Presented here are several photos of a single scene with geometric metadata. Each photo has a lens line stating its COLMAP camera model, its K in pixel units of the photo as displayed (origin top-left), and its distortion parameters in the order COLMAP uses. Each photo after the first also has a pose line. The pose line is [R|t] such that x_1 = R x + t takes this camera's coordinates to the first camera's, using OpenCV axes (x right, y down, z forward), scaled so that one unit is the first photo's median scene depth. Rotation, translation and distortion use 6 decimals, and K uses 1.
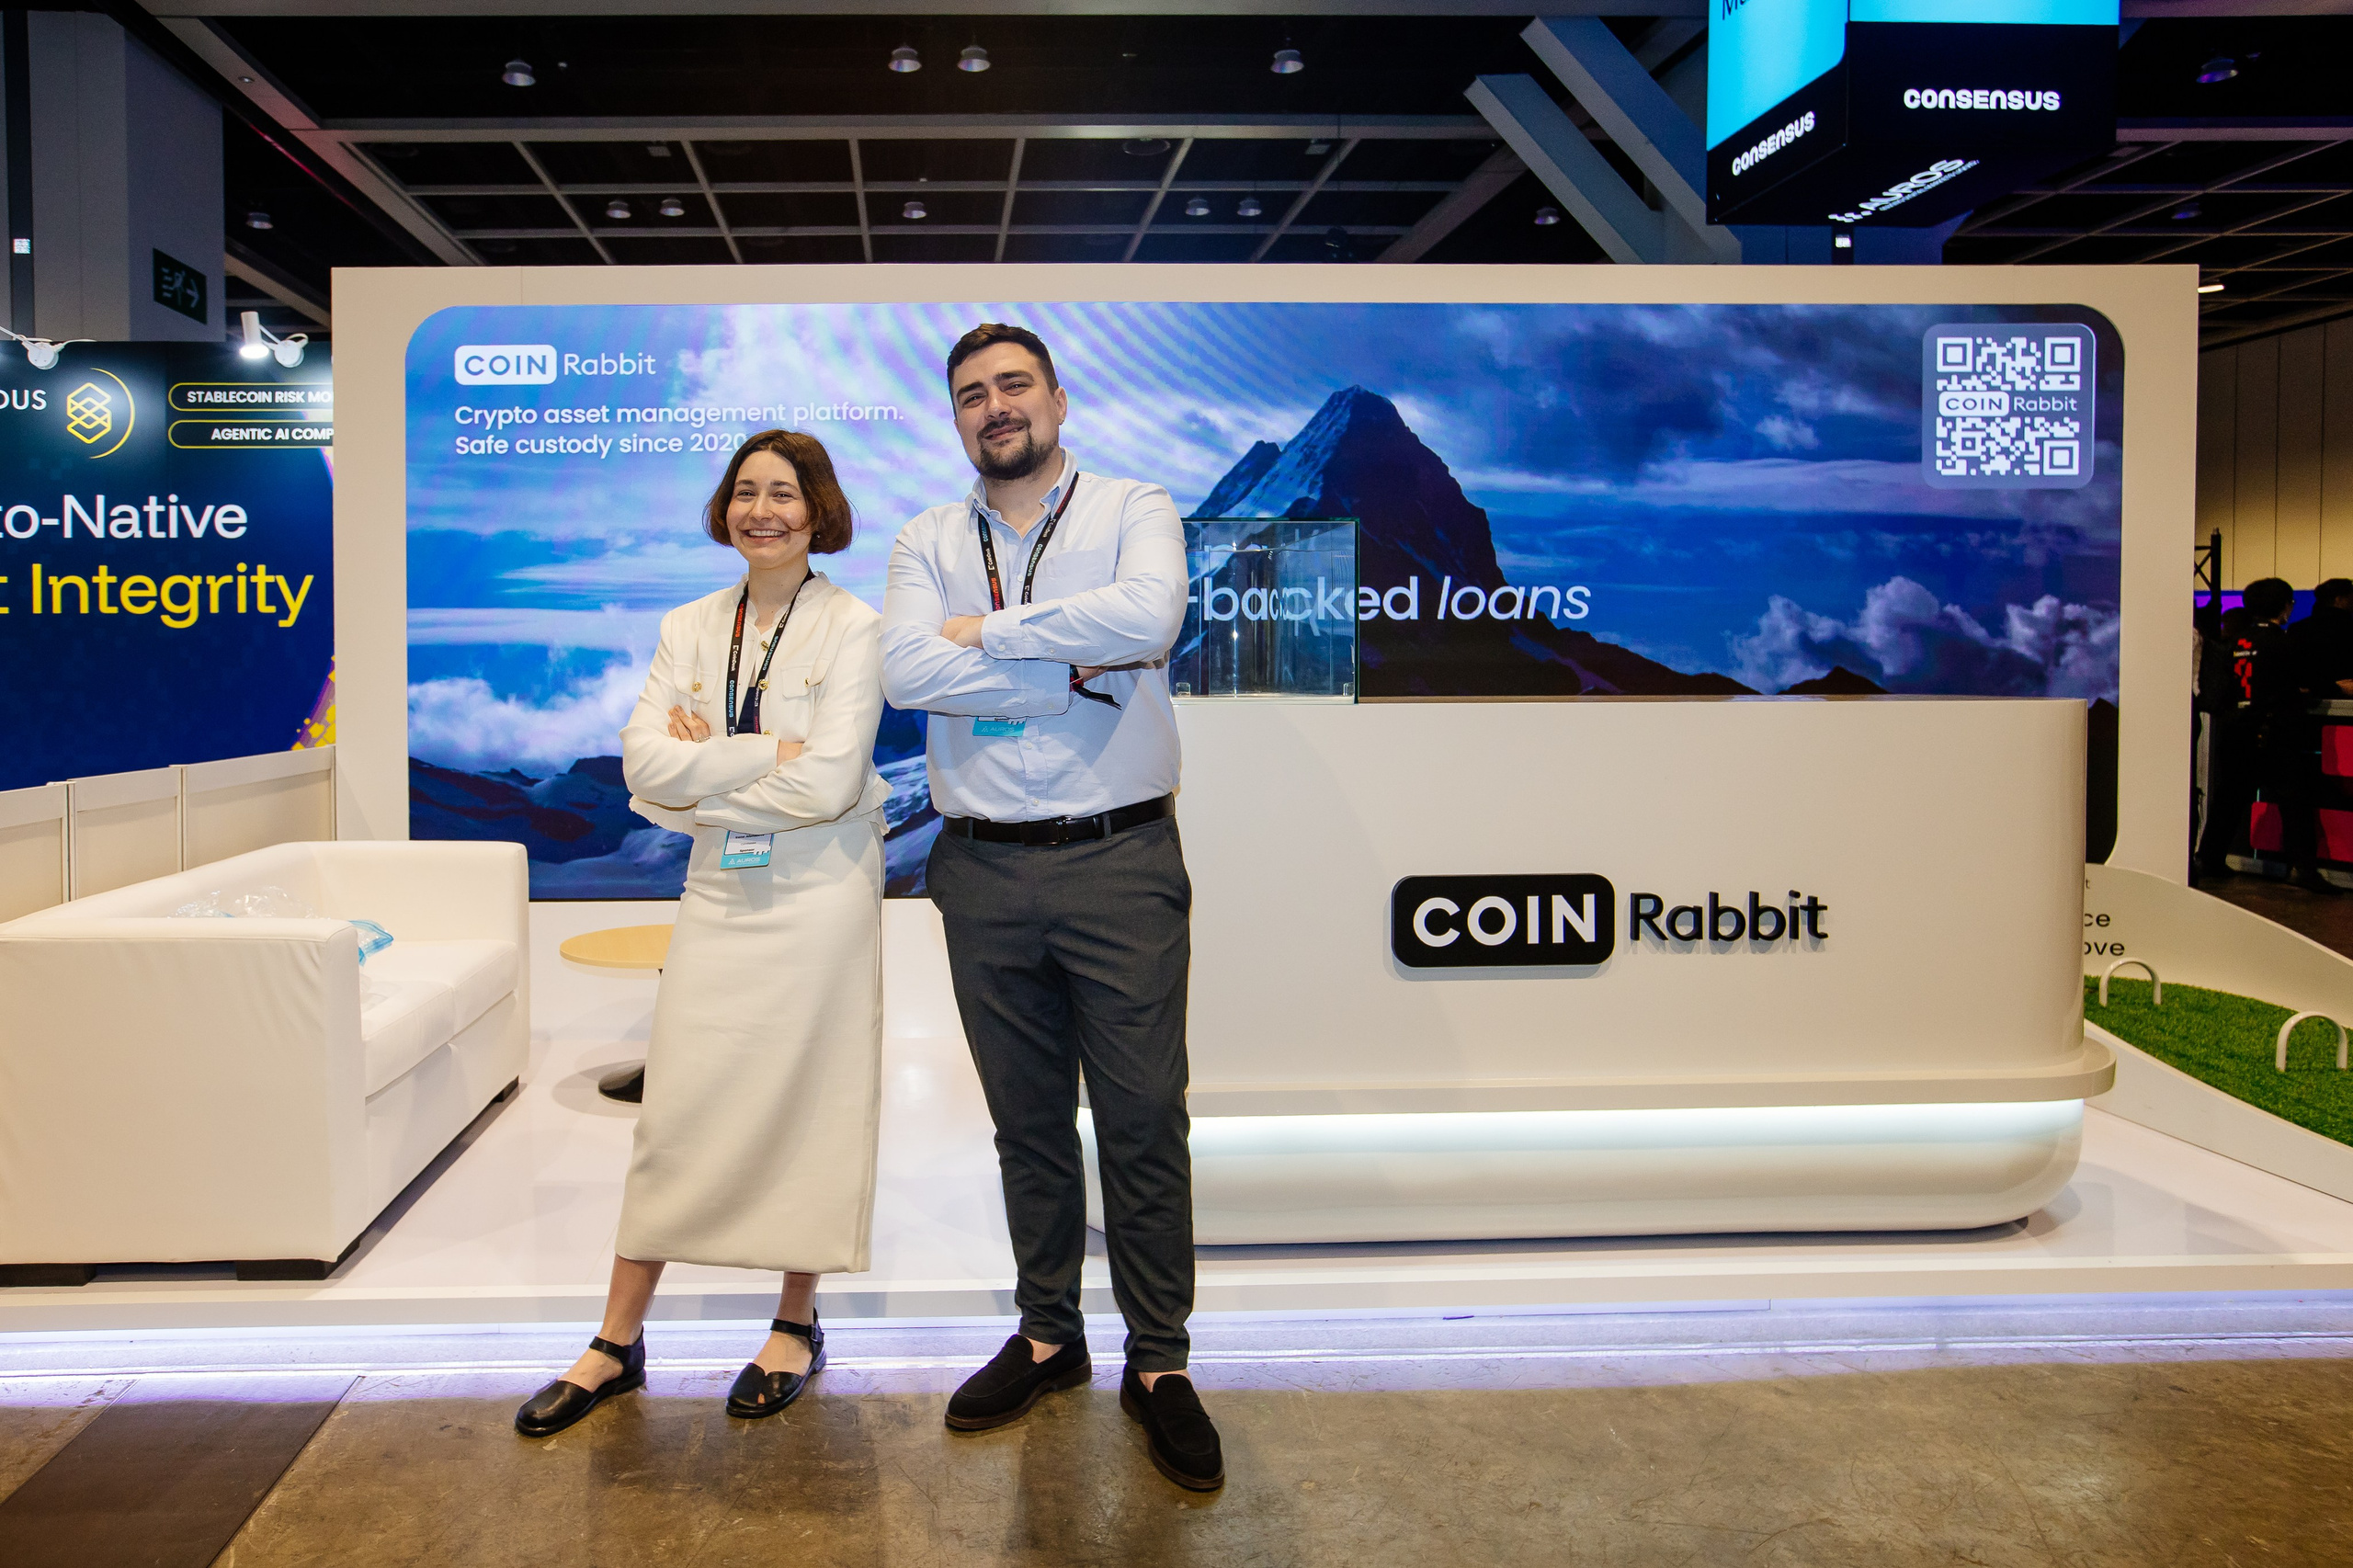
lens RADIAL K [[1453.1, 0, 958.6], [0, 1453.1, 733.9], [0, 0, 1]] dist [-0.030398, 0.021225]
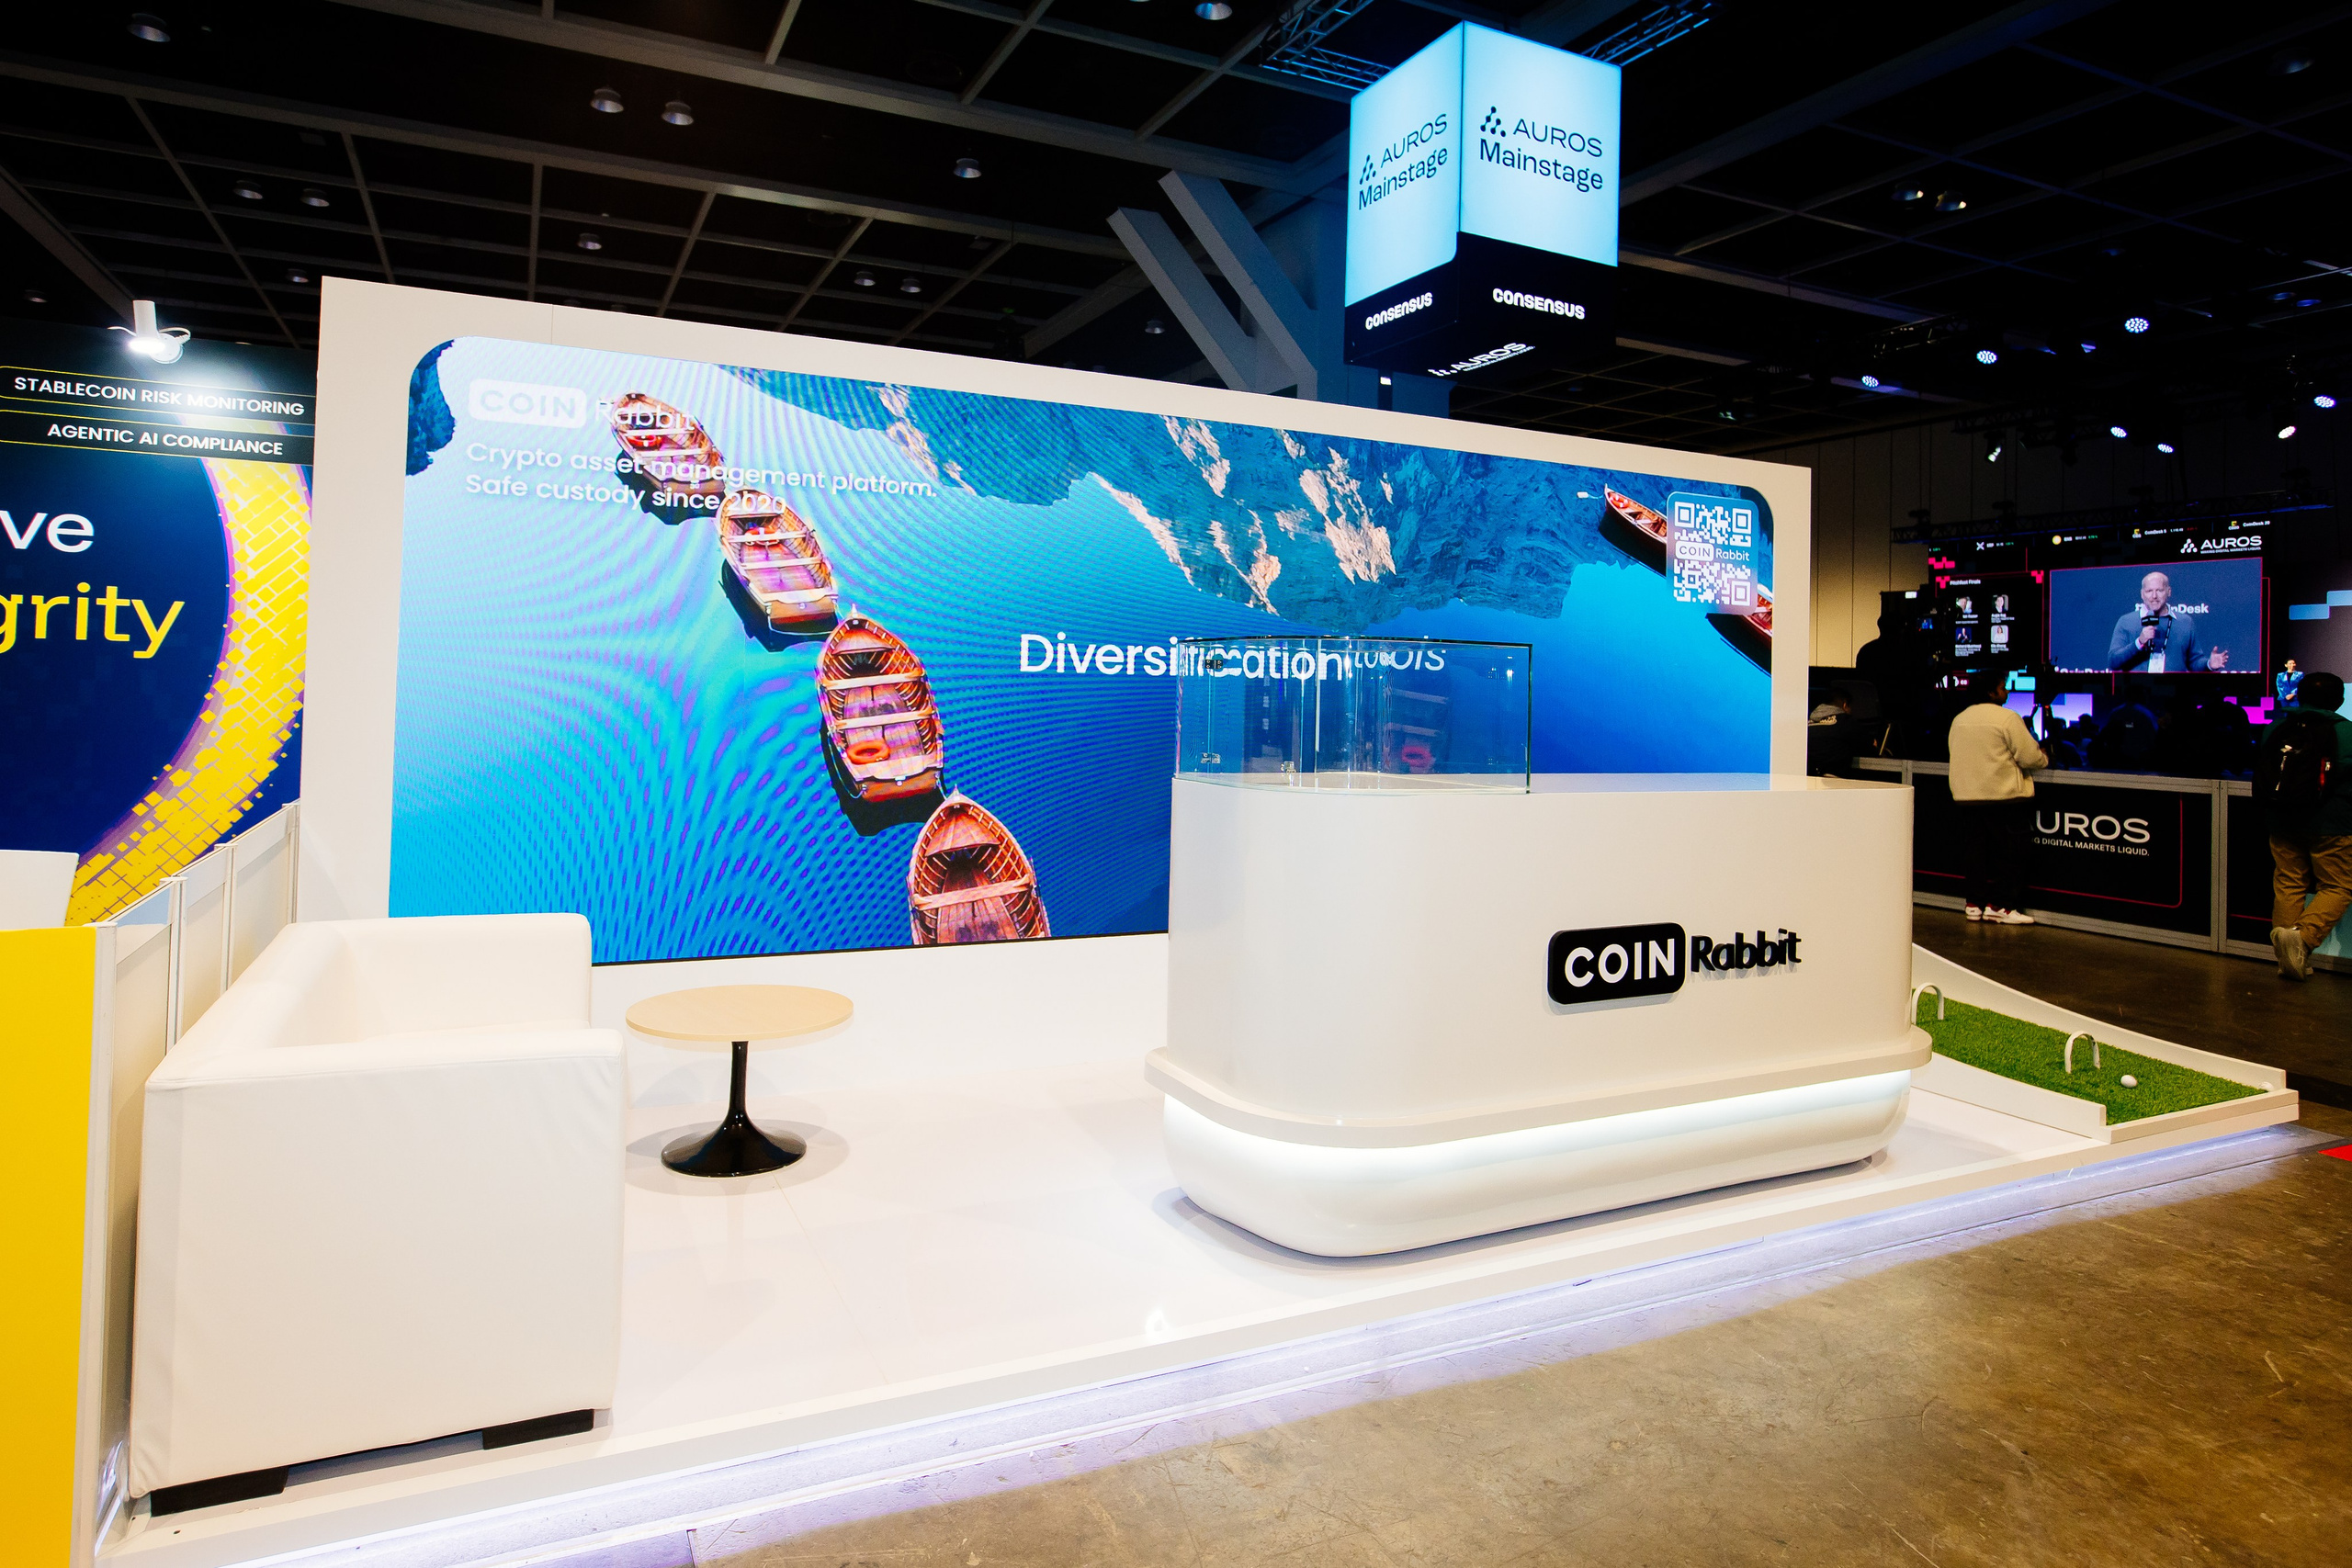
lens RADIAL K [[1326.6, 0, 1146.6], [0, 1326.6, 684.2], [0, 0, 1]] dist [-0.037376, 0.018628]
pose [[0.917035, 0.030581, 0.397631, -0.276185], [-0.010014, 0.998507, -0.053698, -0.028439], [-0.398680, 0.045261, 0.915973, 0.055900]]
